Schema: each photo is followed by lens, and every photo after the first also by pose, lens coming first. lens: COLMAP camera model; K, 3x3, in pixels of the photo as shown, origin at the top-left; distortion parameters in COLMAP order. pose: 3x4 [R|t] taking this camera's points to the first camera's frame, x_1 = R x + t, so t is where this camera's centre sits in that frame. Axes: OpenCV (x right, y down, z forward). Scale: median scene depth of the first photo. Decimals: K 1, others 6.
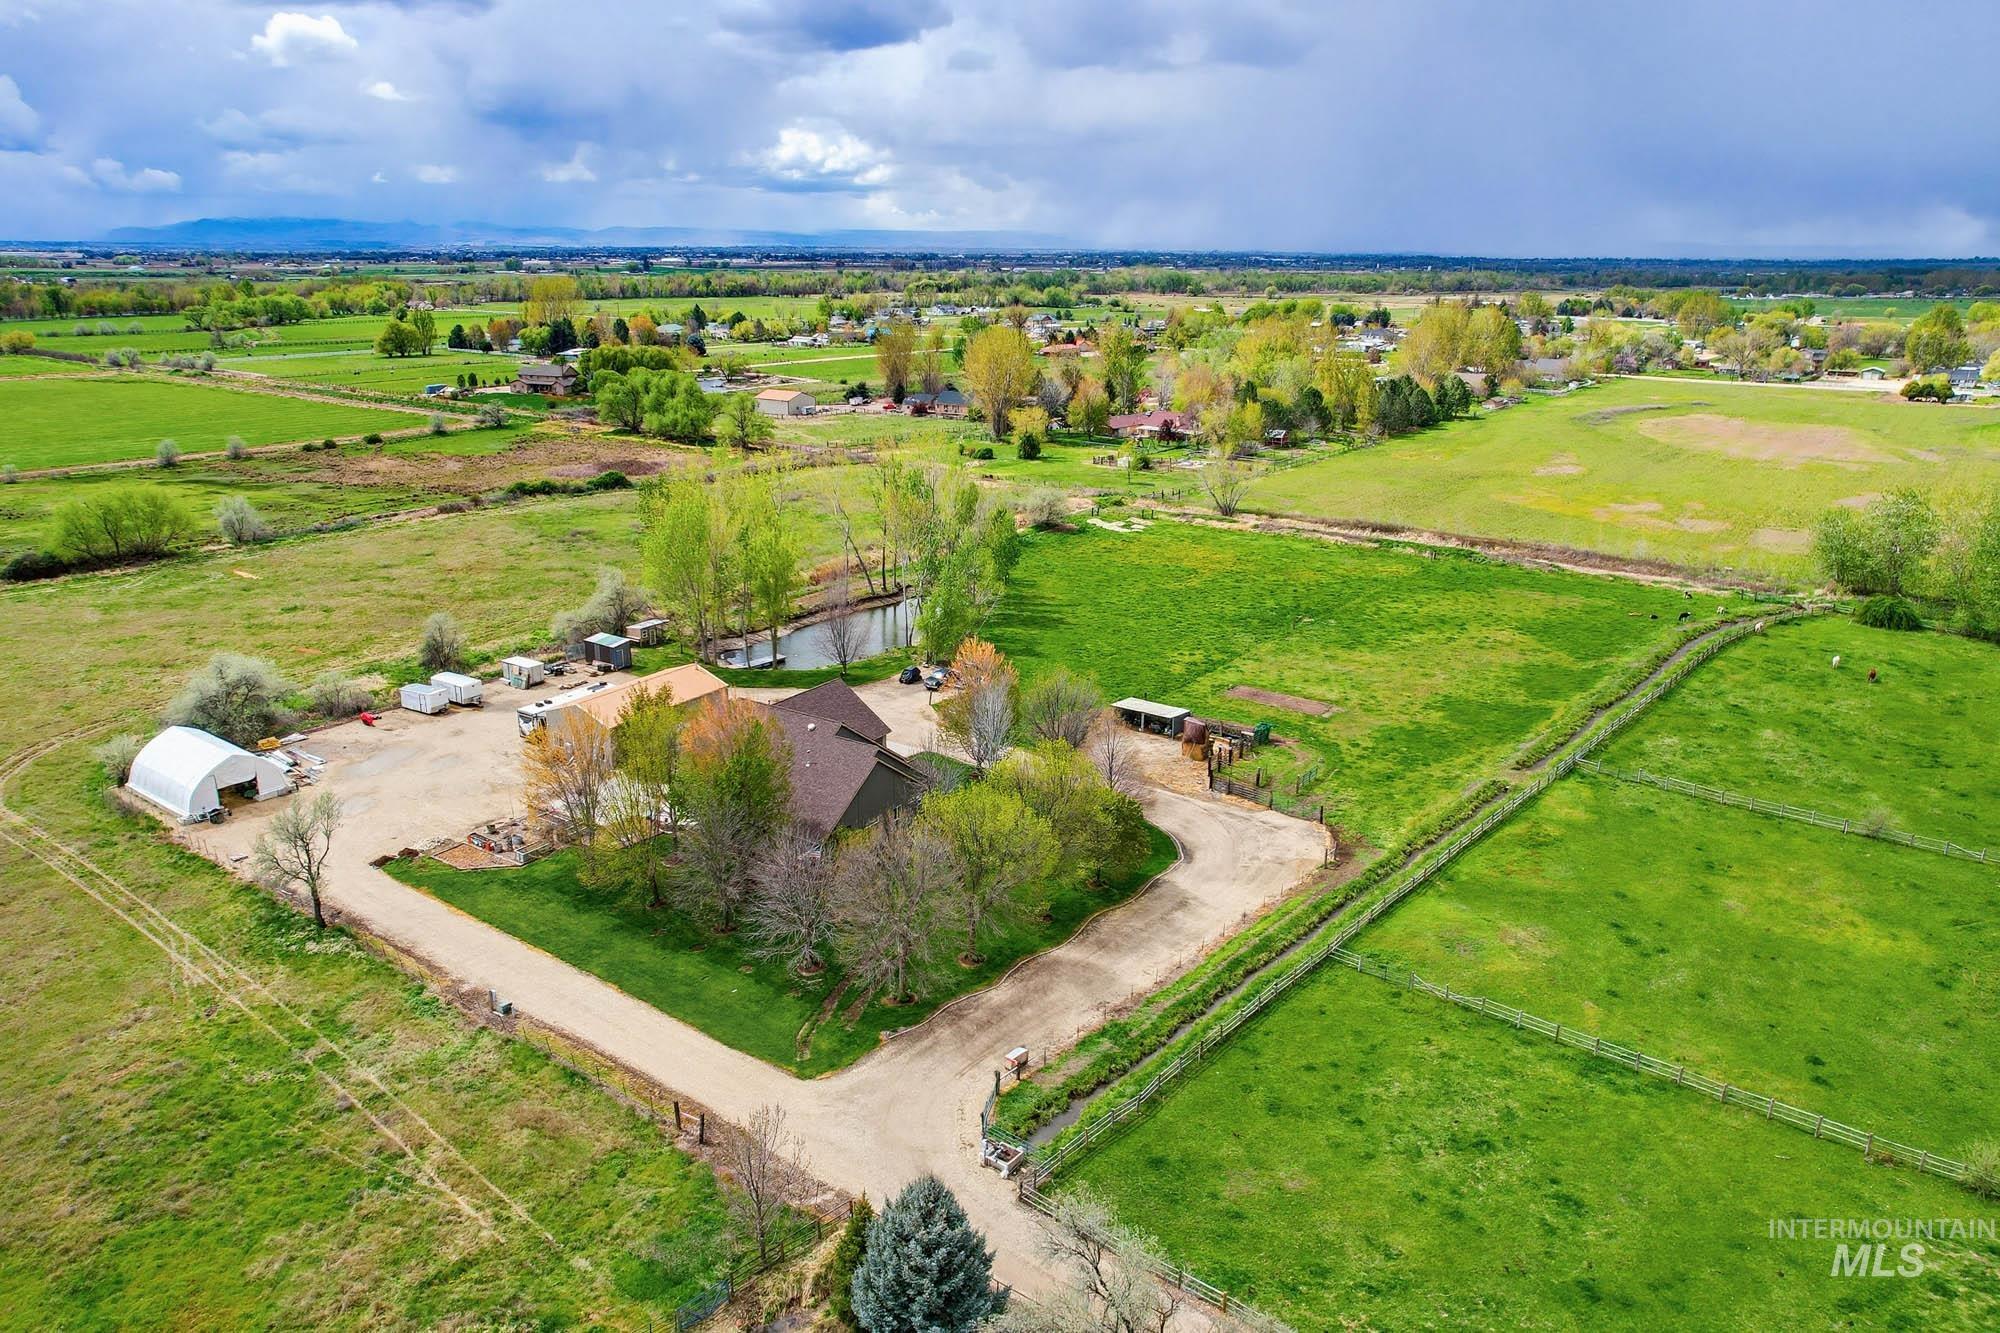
lens RADIAL K [[1312.2, 0, 1000.0], [0, 1312.2, 666.5], [0, 0, 1]] dist [-0.028226, 0.006601]
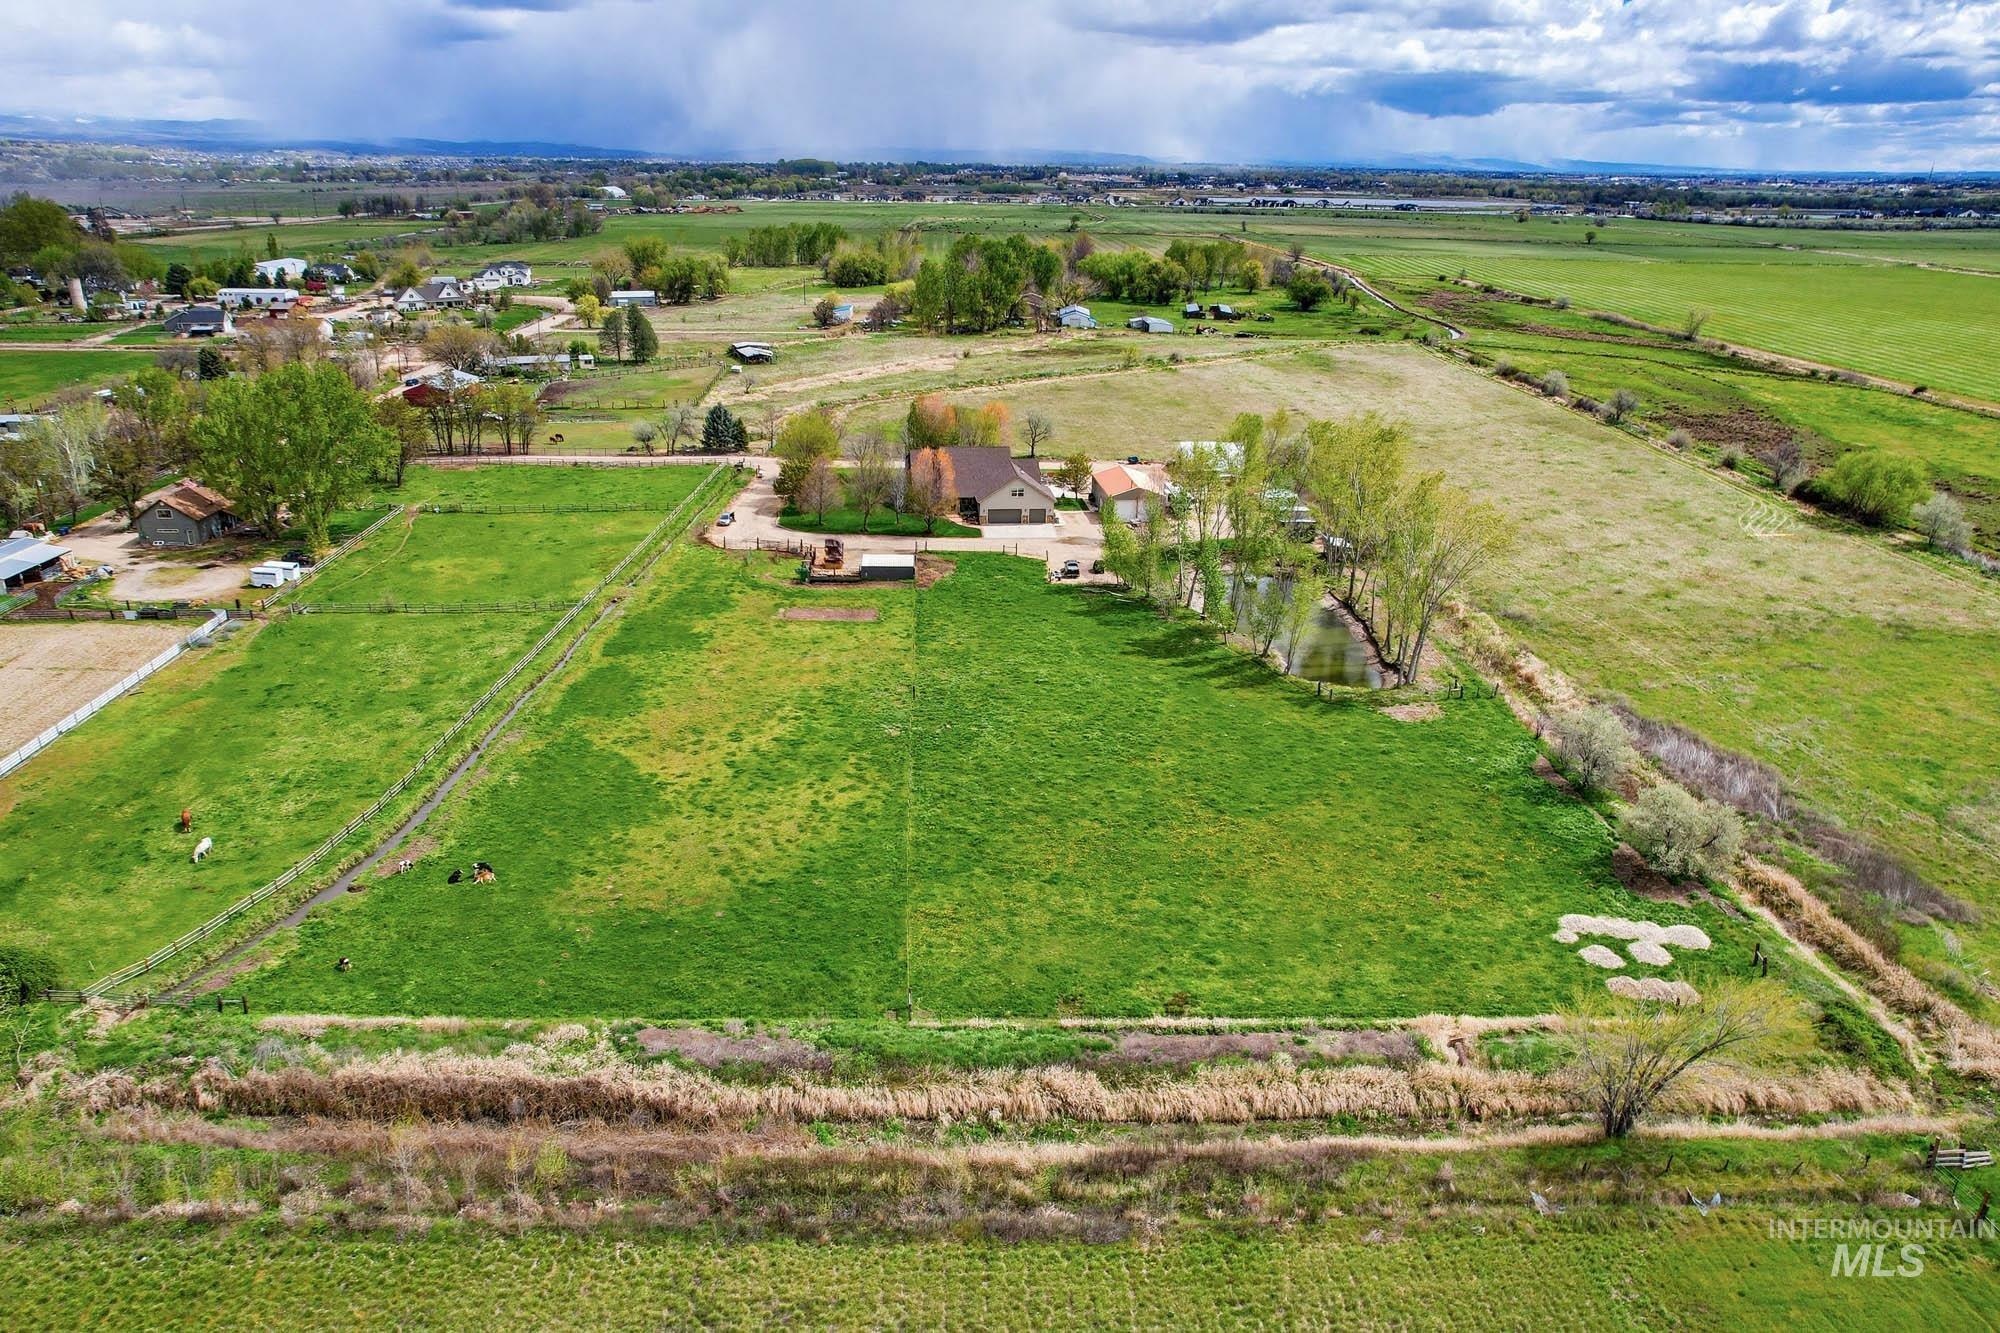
lens RADIAL K [[1312.2, 0, 1000.0], [0, 1312.2, 666.5], [0, 0, 1]] dist [-0.028226, 0.006601]
pose [[-0.772061, 0.216747, -0.597446, 0.828880], [-0.206678, 0.803329, 0.558523, -0.638876], [0.601004, 0.554693, -0.575422, 1.849598]]
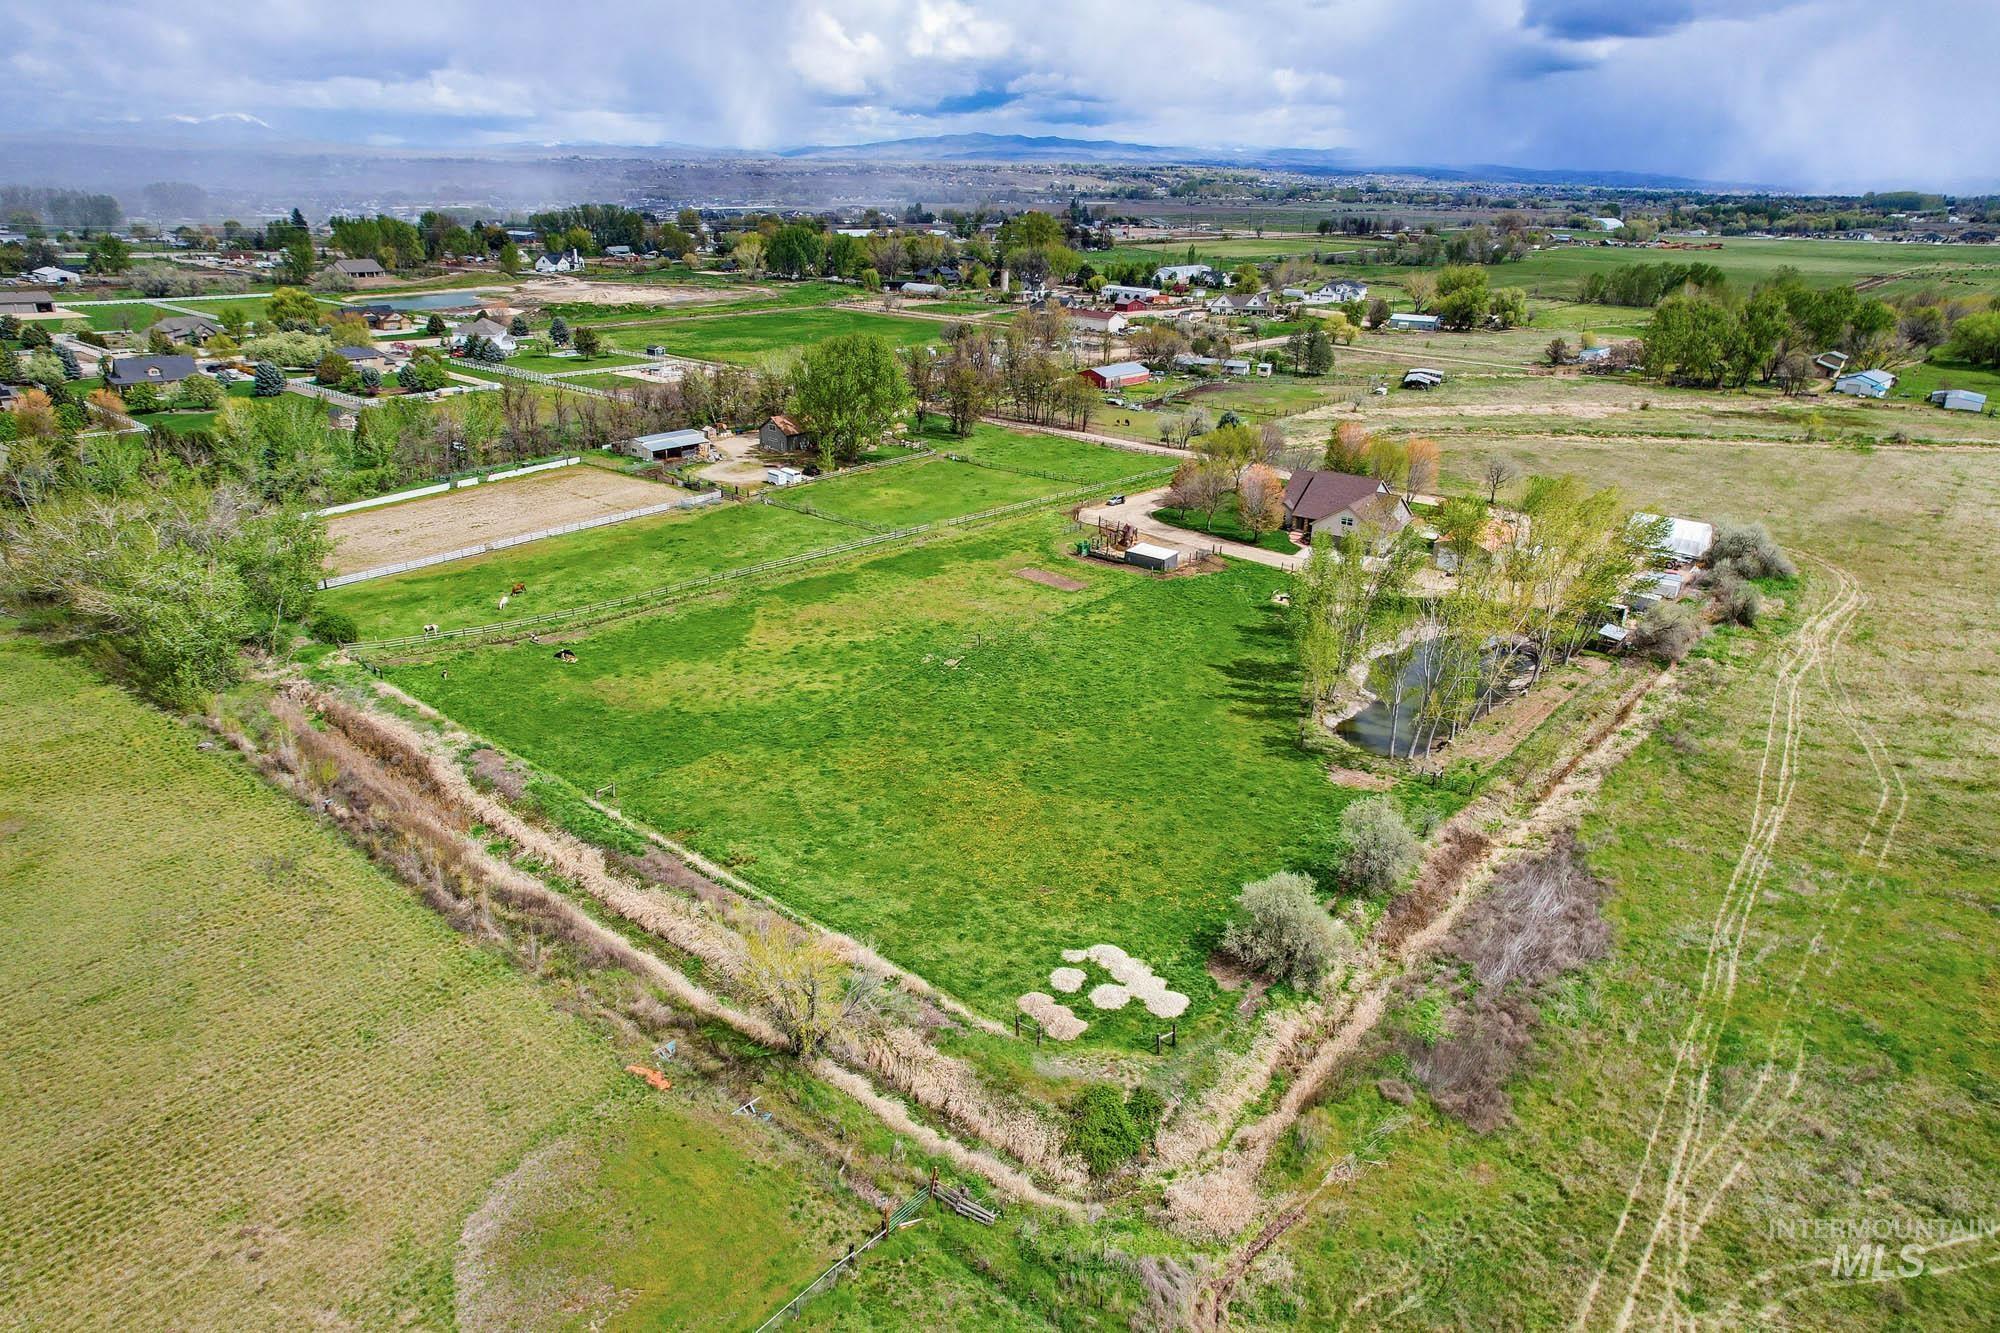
lens RADIAL K [[1303.4, 0, 1054.4], [0, 1303.4, 658.8], [0, 0, 1]] dist [-0.013396, 0.000717]
pose [[-0.999083, -0.033470, 0.026693, 0.177089], [-0.009890, 0.787089, 0.616760, -0.763491], [-0.041652, 0.615931, -0.786698, 2.182332]]
